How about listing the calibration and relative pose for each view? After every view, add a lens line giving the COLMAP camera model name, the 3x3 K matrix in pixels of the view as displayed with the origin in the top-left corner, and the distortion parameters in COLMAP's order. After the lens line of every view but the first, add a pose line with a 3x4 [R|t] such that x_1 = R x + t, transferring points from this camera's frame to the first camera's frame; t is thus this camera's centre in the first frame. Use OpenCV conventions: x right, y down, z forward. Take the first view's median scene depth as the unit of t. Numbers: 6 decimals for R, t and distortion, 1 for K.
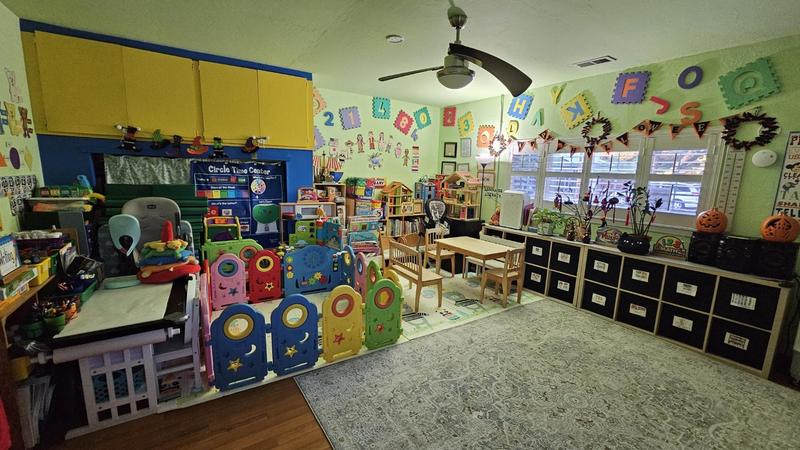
lens RADIAL K [[329.6, 0, 400.0], [0, 329.6, 225.0], [0, 0, 1]] dist [0.000379, -0.000108]
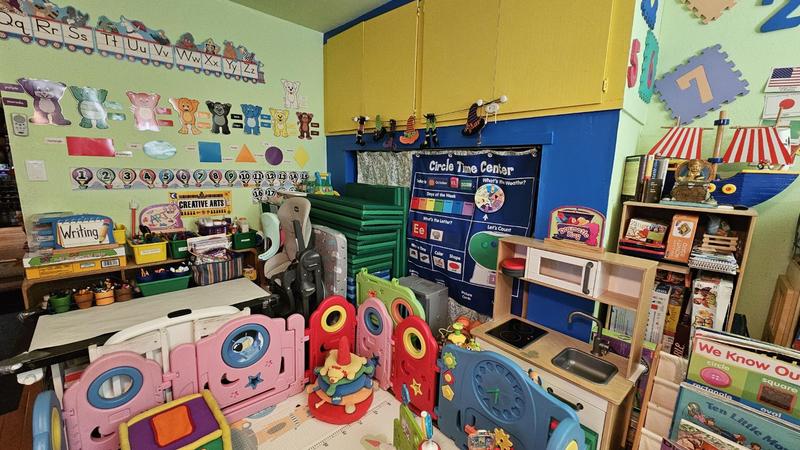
lens RADIAL K [[329.6, 0, 400.0], [0, 329.6, 225.0], [0, 0, 1]] dist [0.000379, -0.000108]
pose [[0.206457, 0.140751, -0.968279, 0.060539], [-0.181367, 0.977955, 0.103487, -0.107895], [0.961500, 0.154248, 0.227434, 0.784996]]
